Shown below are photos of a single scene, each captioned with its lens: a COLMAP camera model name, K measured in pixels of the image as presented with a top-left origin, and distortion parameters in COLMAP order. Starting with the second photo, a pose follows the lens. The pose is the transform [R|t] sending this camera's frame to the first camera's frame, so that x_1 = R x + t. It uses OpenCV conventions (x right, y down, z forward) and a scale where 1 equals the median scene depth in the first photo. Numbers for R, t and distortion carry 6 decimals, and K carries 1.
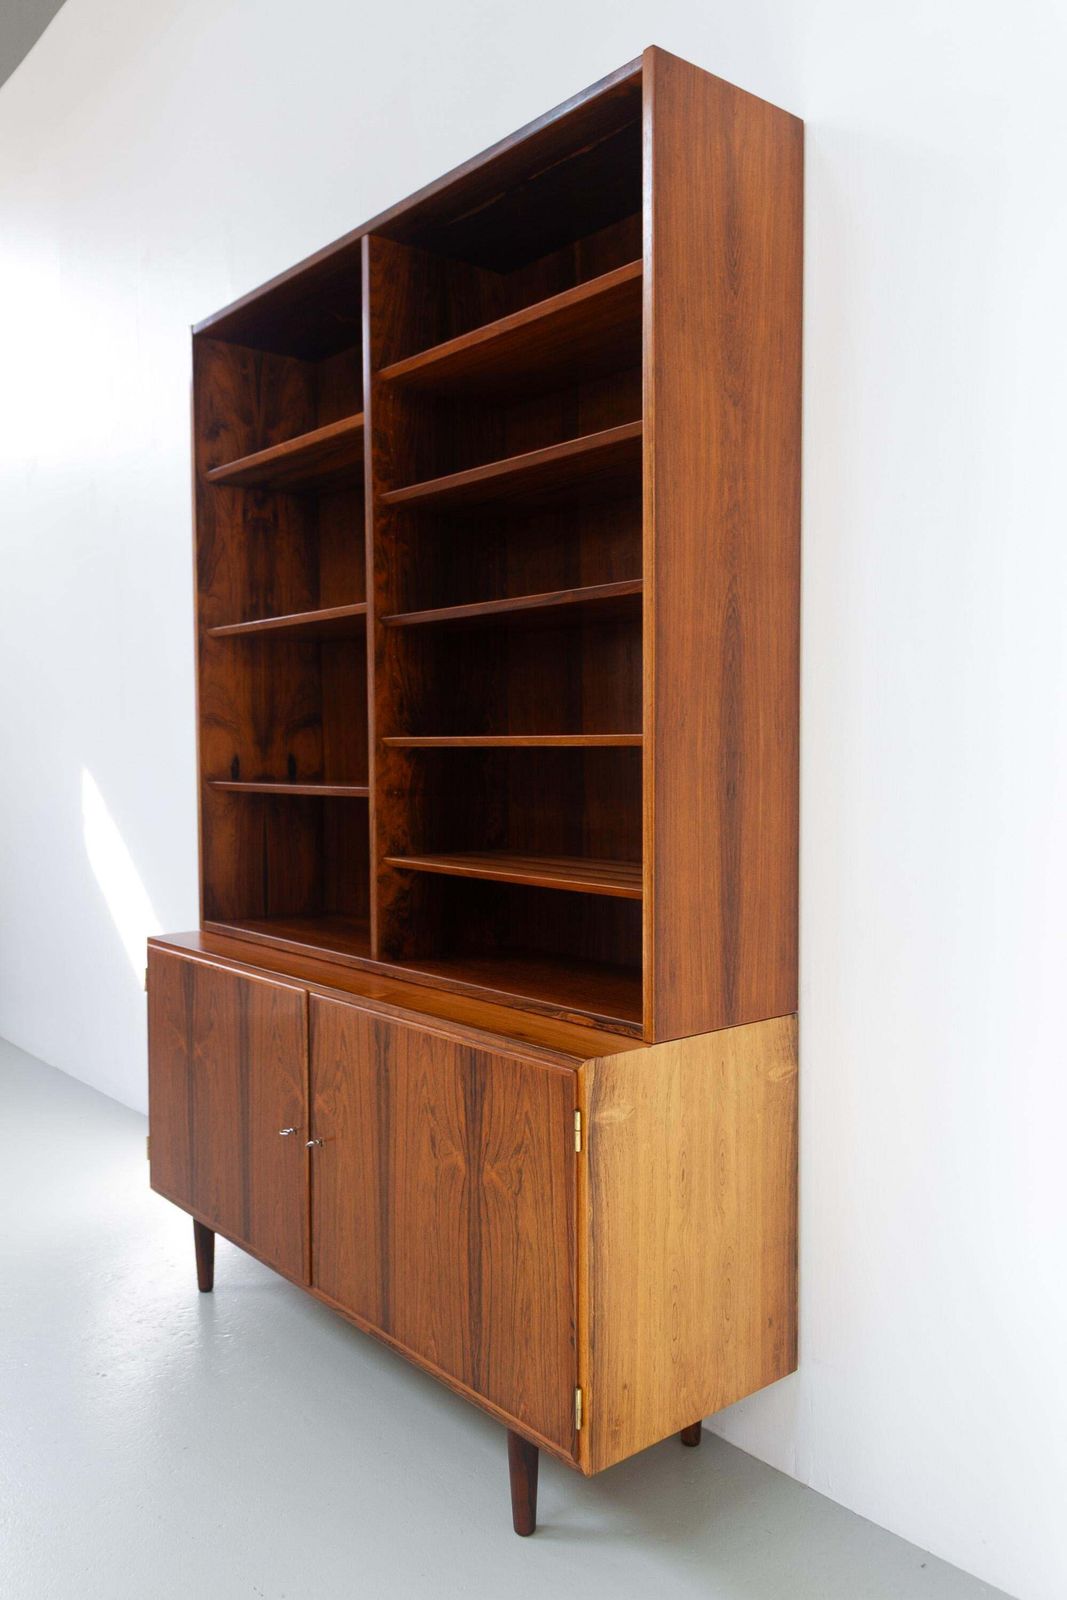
lens RADIAL K [[1245.2, 0, 533.5], [0, 1245.2, 800.0], [0, 0, 1]] dist [0.022134, -0.003142]
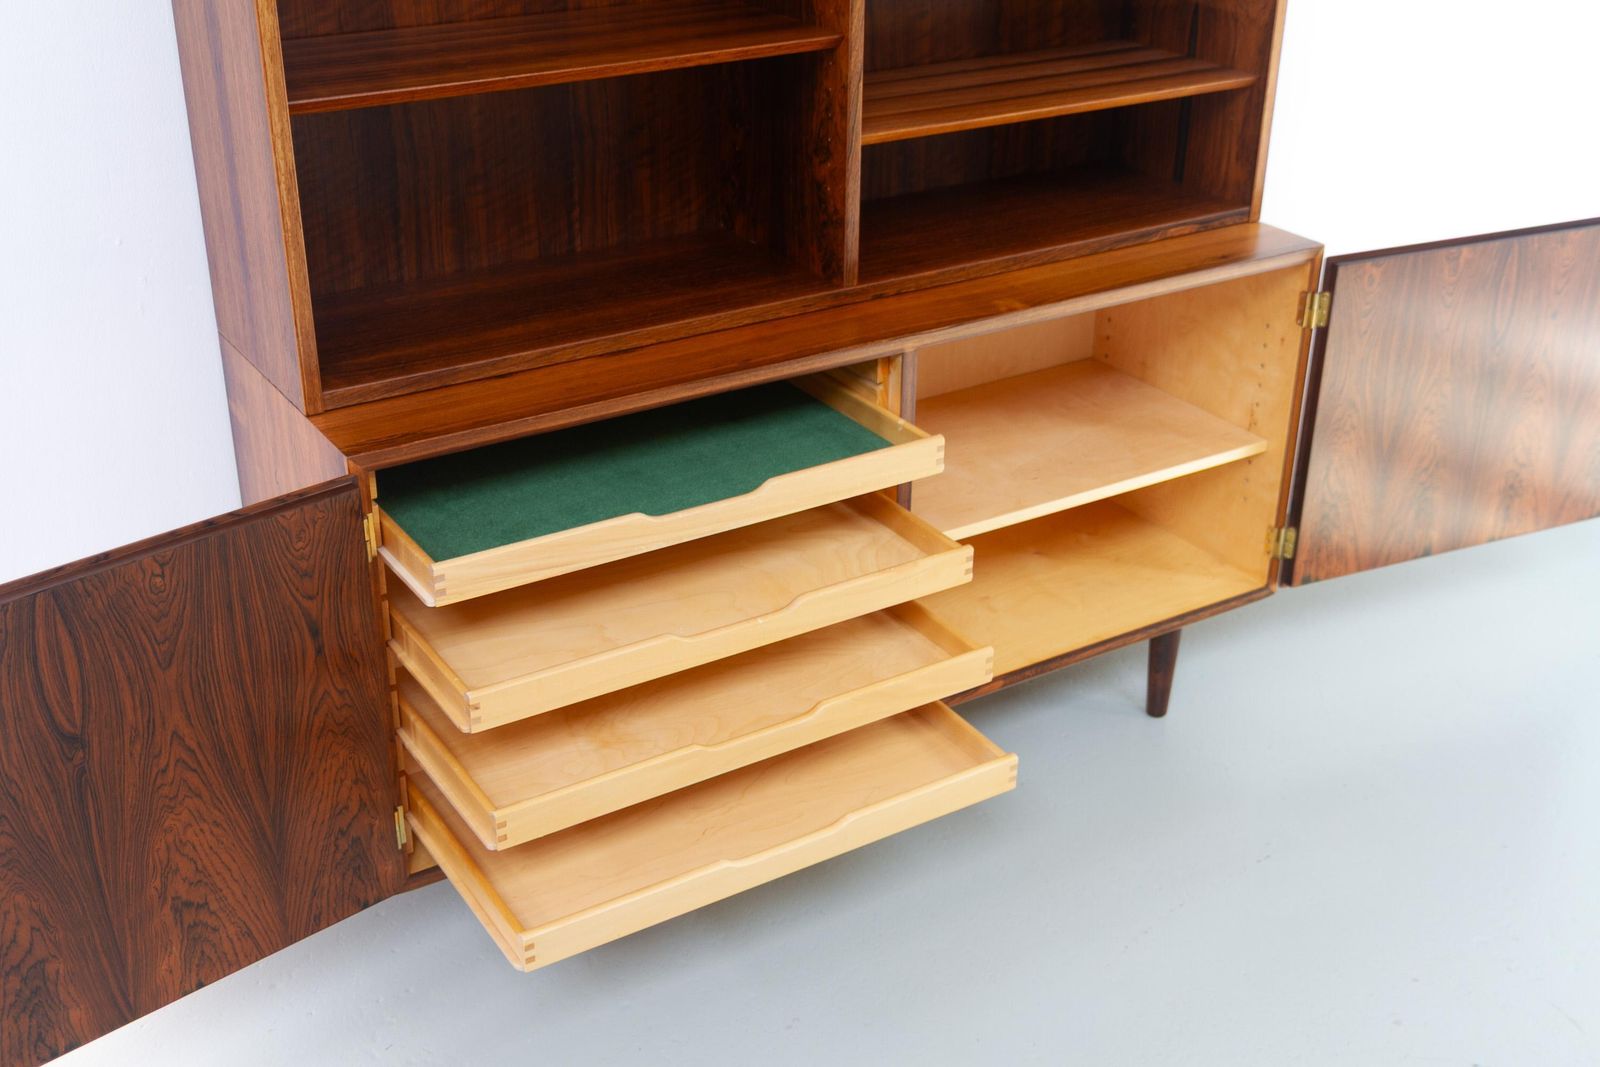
lens RADIAL K [[1859.7, 0, 800.0], [0, 1859.7, 533.5], [0, 0, 1]] dist [0.002083, 0.007656]
pose [[0.127772, -0.433853, 0.891878, -1.304674], [0.031210, 0.900562, 0.433606, -0.231146], [-0.991312, -0.027567, 0.128607, 1.038964]]
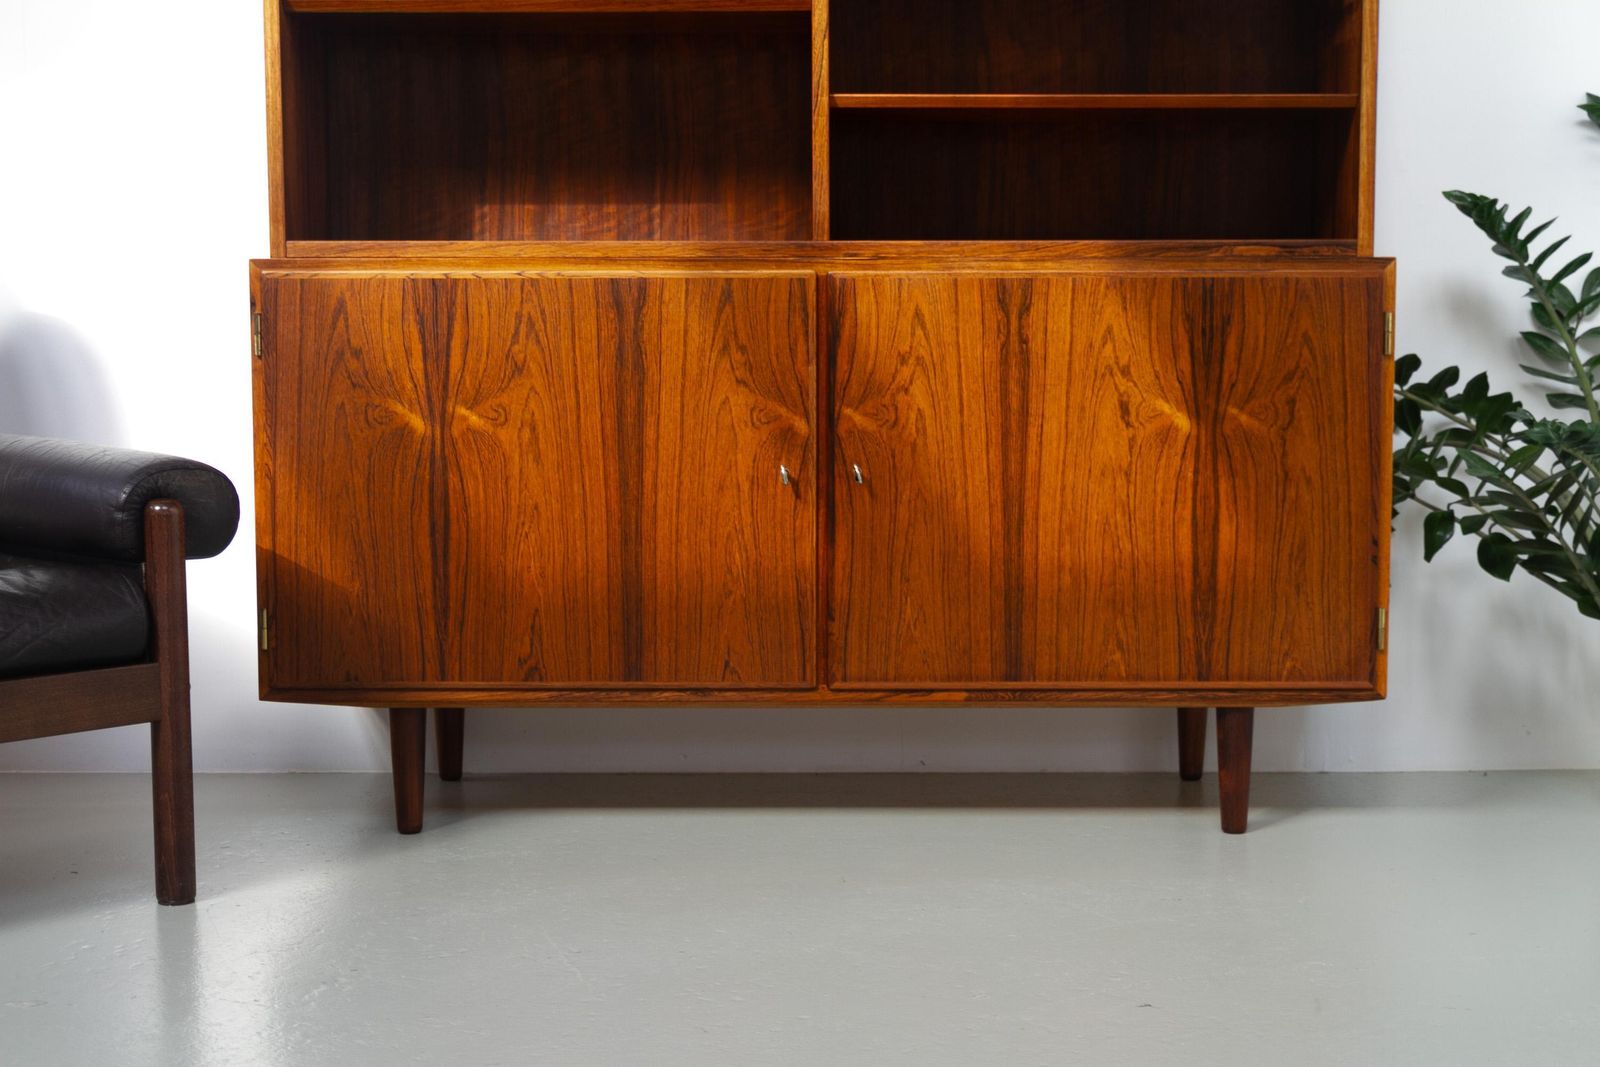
lens RADIAL K [[2555.3, 0, 800.0], [0, 2555.3, 533.5], [0, 0, 1]] dist [-0.006243, 0.005656]
pose [[0.643502, -0.069920, 0.762245, -1.471445], [0.031549, 0.997396, 0.064855, 0.234212], [-0.764794, -0.017686, 0.644032, 0.075422]]
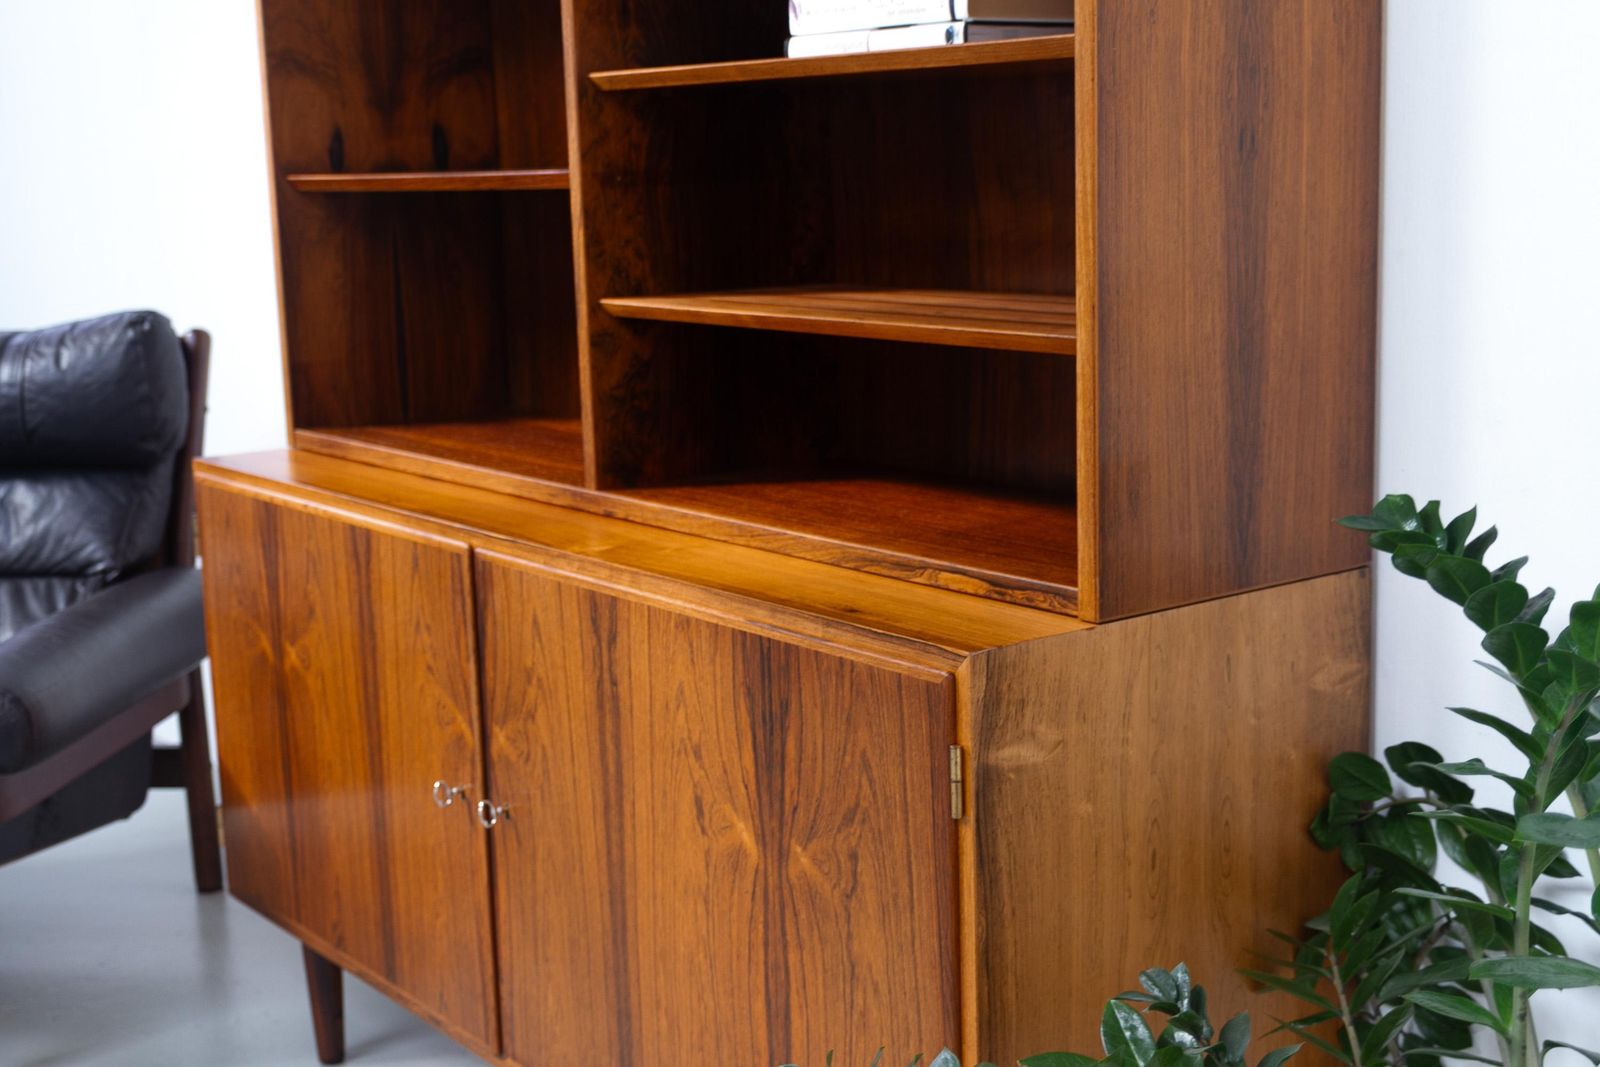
lens RADIAL K [[2160.9, 0, 800.0], [0, 2160.9, 533.5], [0, 0, 1]] dist [-0.002119, 0.062695]
pose [[0.998523, -0.016036, -0.051901, 0.015229], [0.022876, 0.990718, 0.133993, 0.026529], [0.049270, -0.134983, 0.989622, 0.070410]]
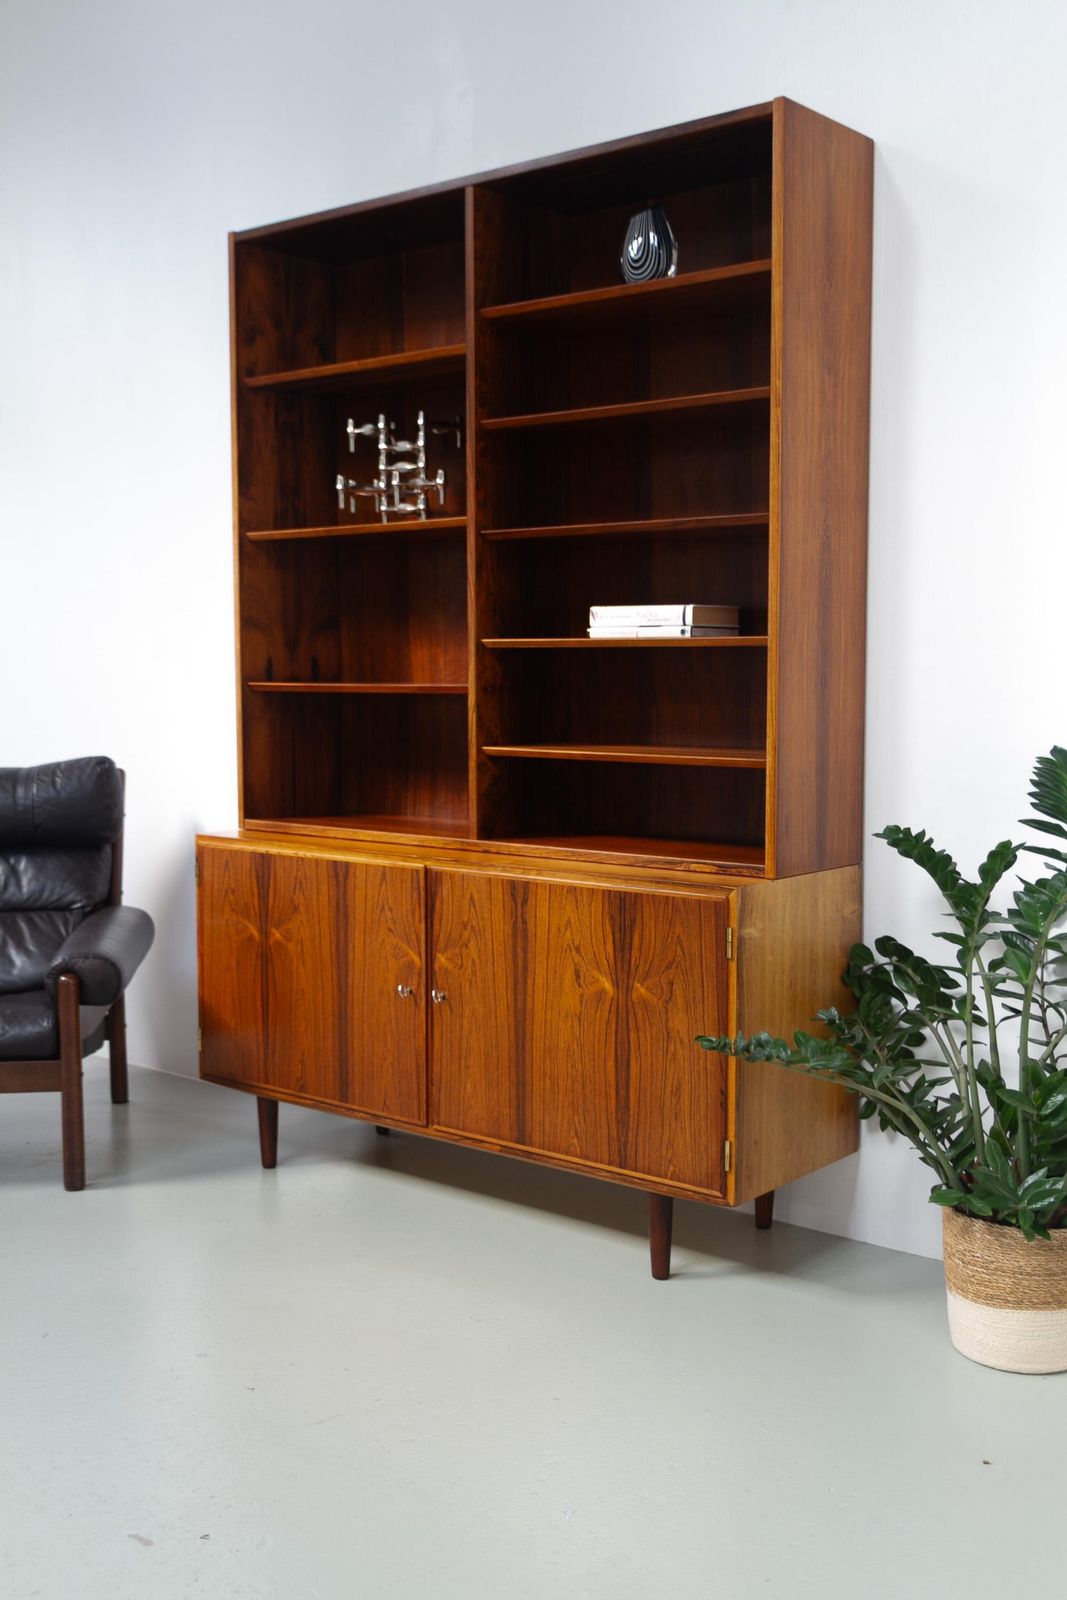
lens RADIAL K [[1691.4, 0, 533.5], [0, 1691.4, 800.0], [0, 0, 1]] dist [0.017120, -0.005617]
pose [[0.983044, -0.011987, 0.182977, -0.409828], [0.004862, 0.999214, 0.039338, 0.039584], [-0.183305, -0.037781, 0.982330, -0.580344]]
